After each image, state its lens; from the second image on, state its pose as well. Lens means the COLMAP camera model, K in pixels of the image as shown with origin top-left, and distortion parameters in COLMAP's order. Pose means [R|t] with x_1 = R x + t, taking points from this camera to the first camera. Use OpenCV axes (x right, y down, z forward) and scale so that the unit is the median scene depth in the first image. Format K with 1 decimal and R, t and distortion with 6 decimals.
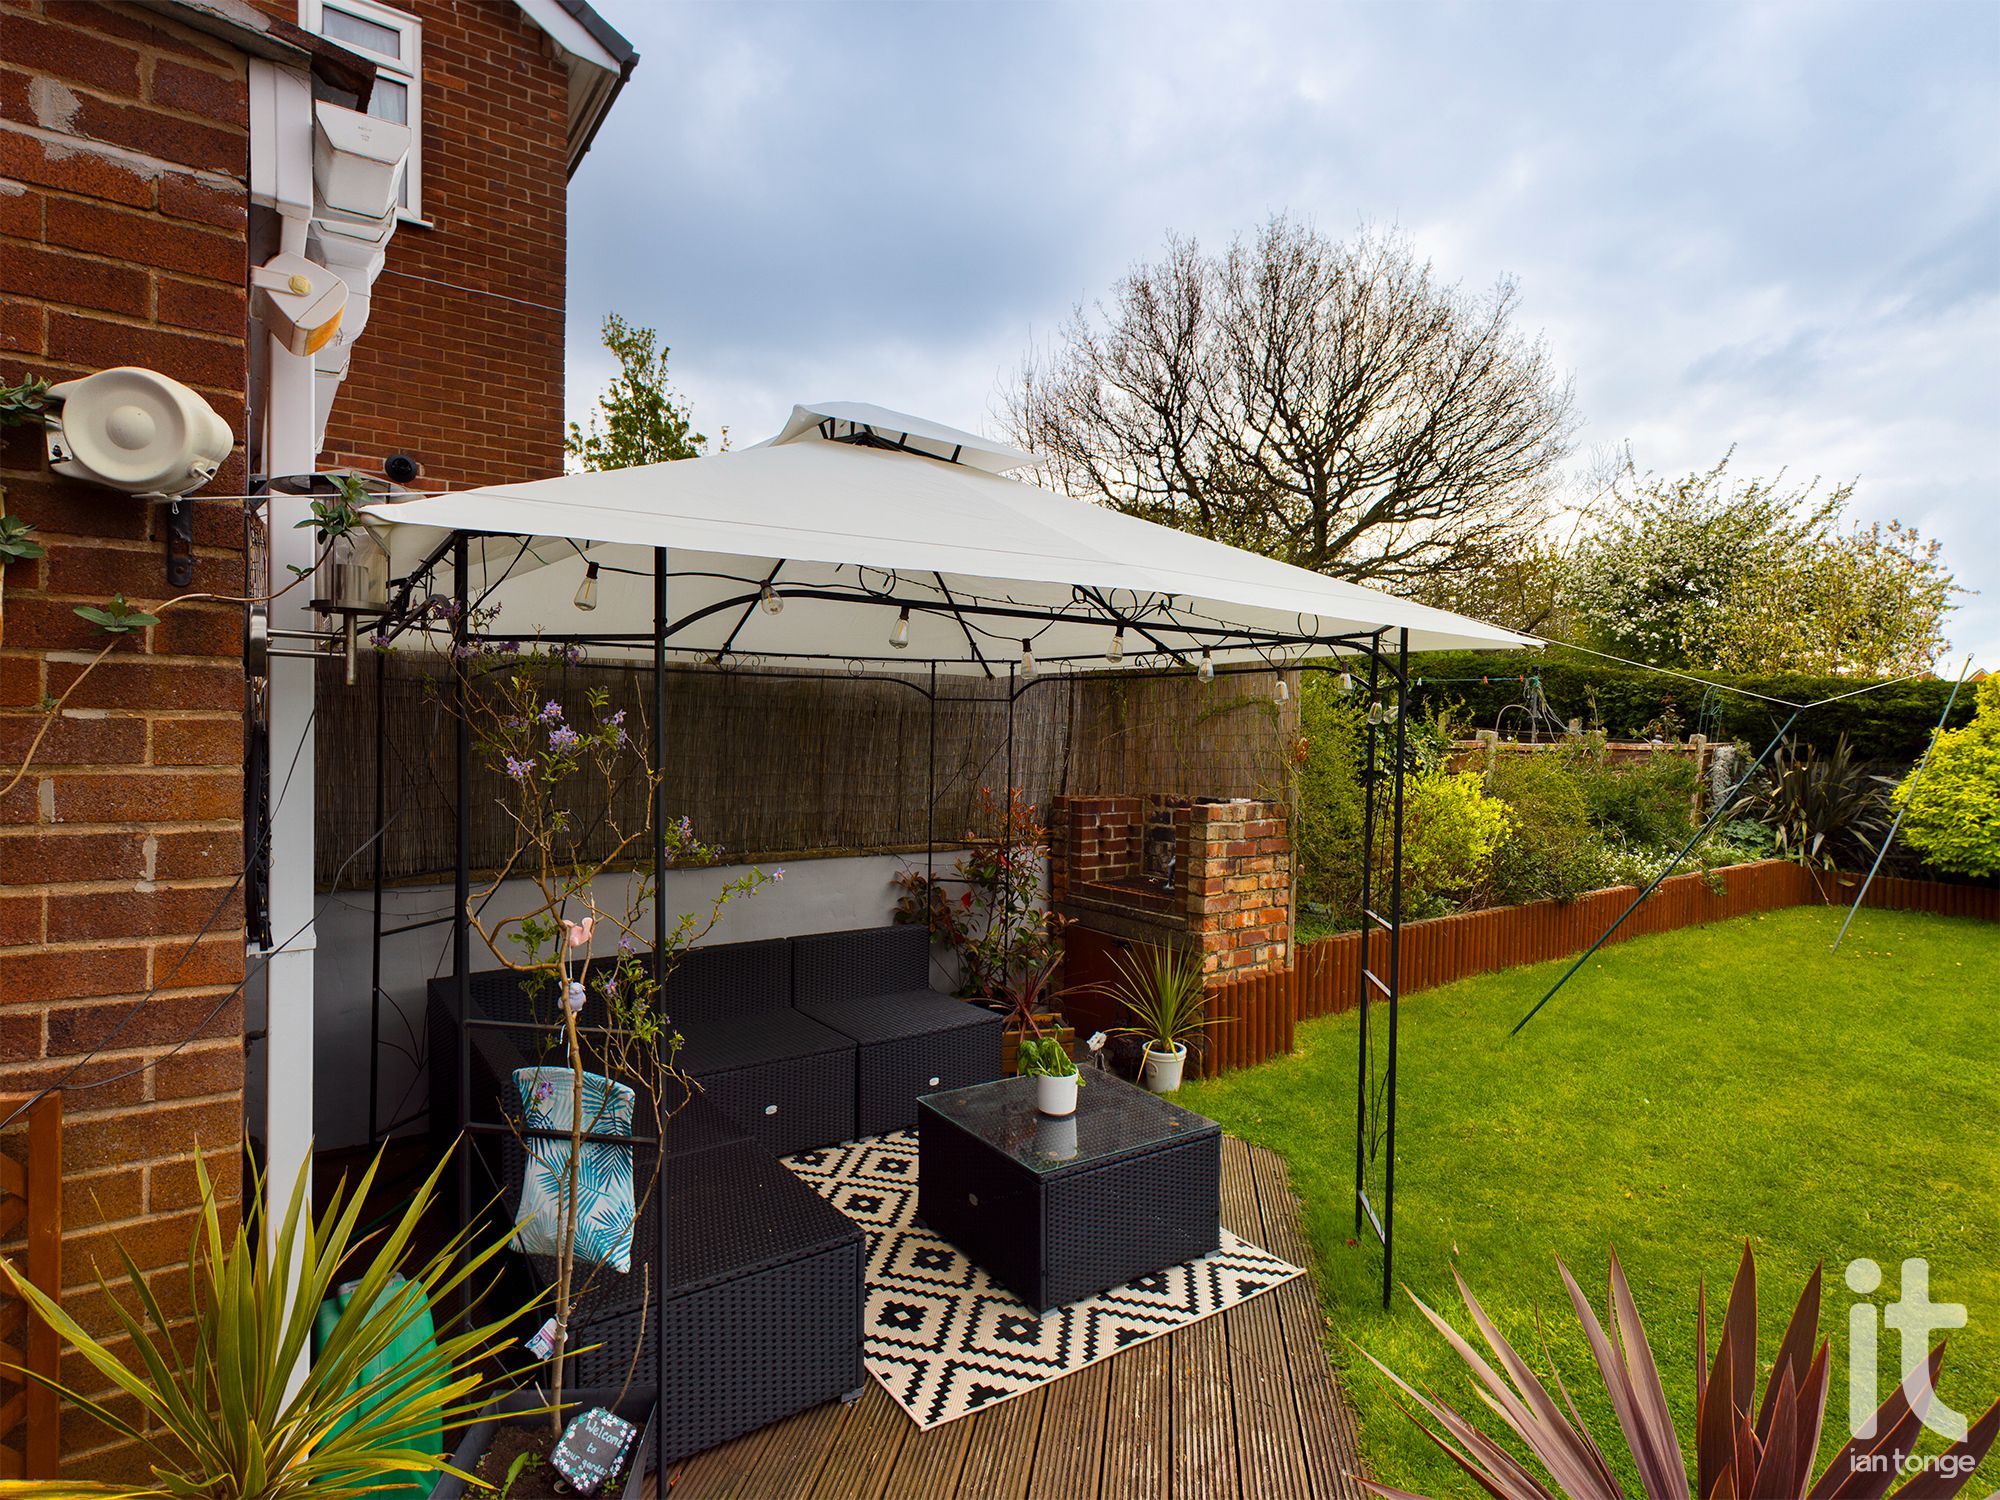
lens RADIAL K [[1032.7, 0, 1030.5], [0, 1032.7, 743.9], [0, 0, 1]] dist [0.002434, 0.000244]
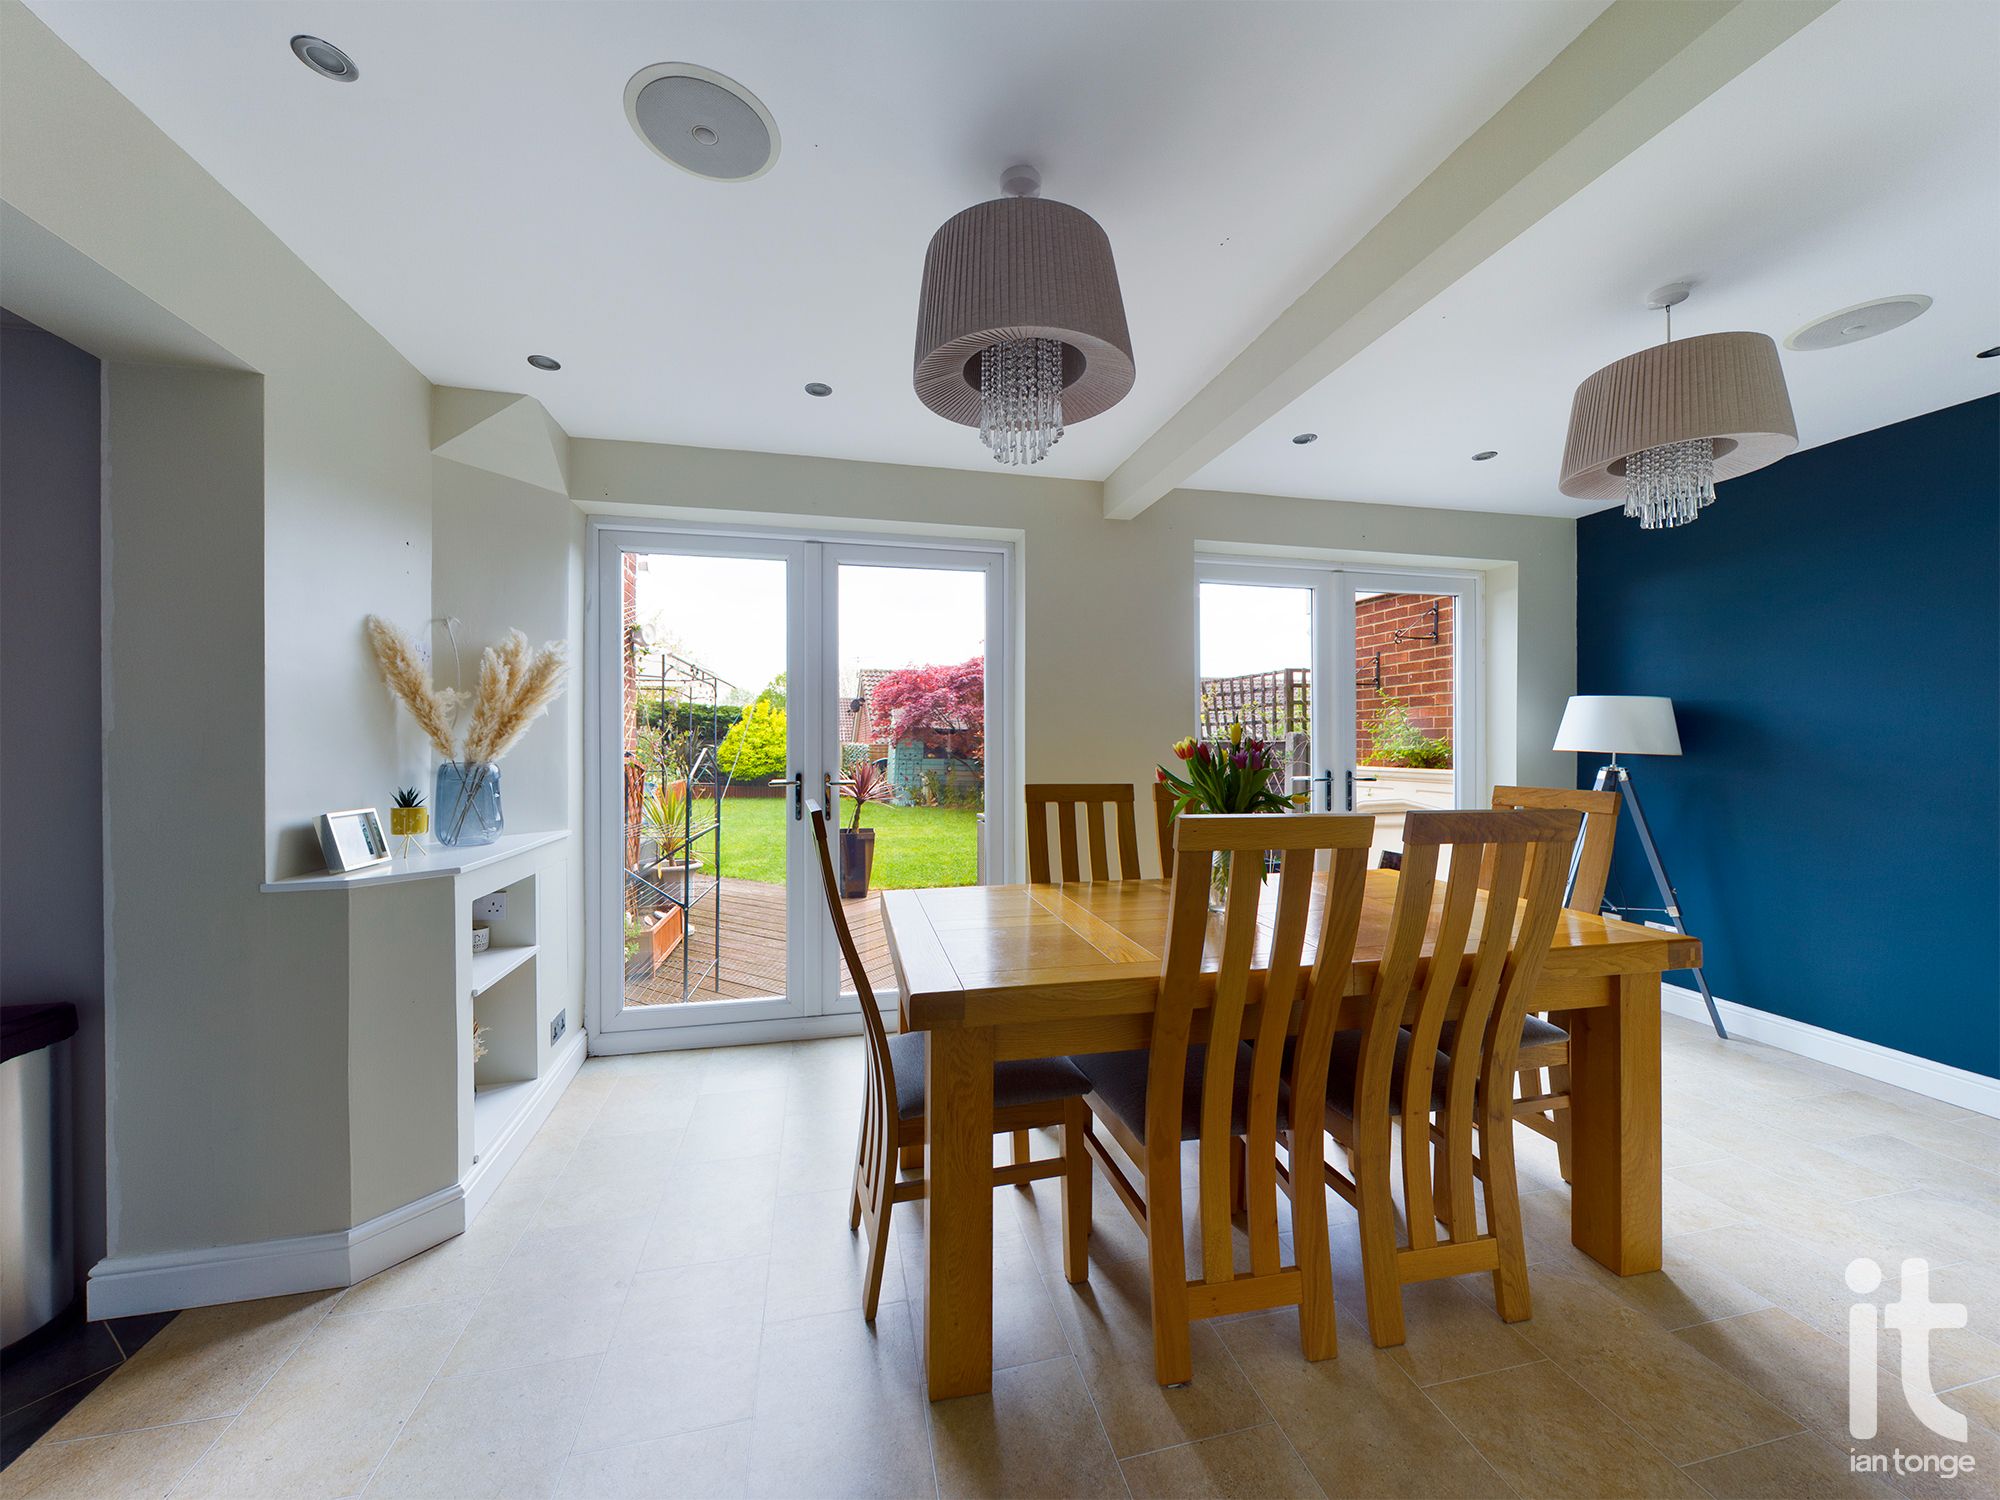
lens RADIAL K [[748.4, 0, 998.3], [0, 748.4, 750.6], [0, 0, 1]] dist [0.001866, 0.000051]
pose [[0.387115, -0.017487, 0.921865, -0.995254], [0.016851, 0.999787, 0.011889, 0.069199], [-0.921877, 0.010932, 0.387328, -0.544333]]
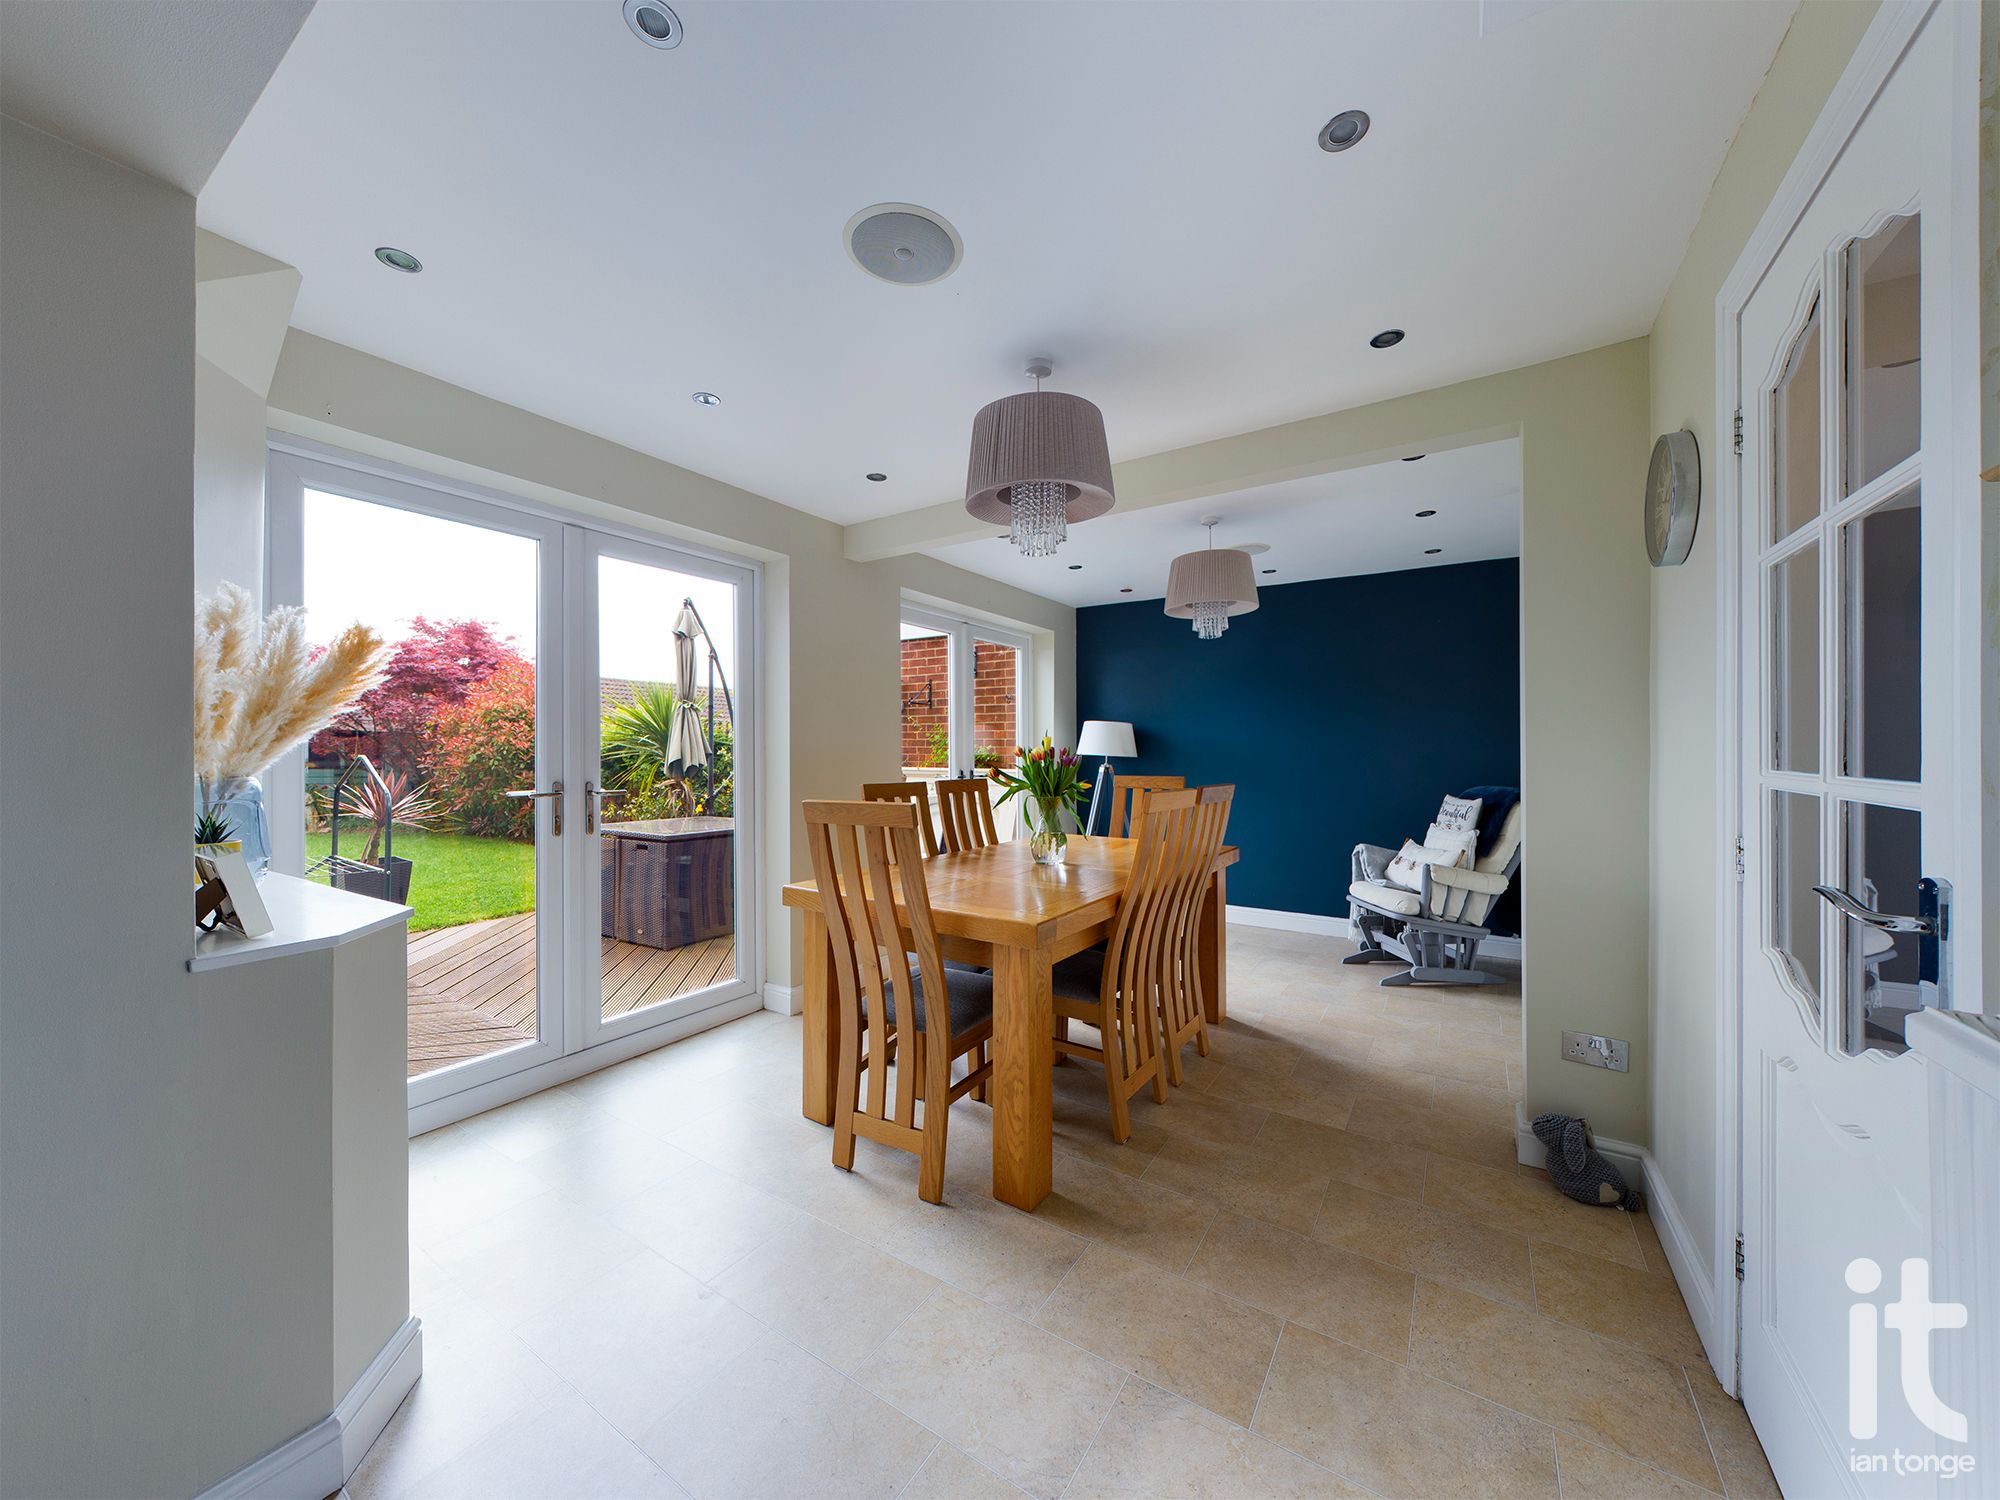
lens RADIAL K [[721.7, 0, 999.7], [0, 721.7, 751.2], [0, 0, 1]] dist [0.003274, 0.000204]
pose [[-0.360669, -0.010718, 0.932632, -1.109303], [0.008674, 0.999852, 0.014846, 0.063887], [-0.932653, 0.013444, -0.360523, -0.237773]]
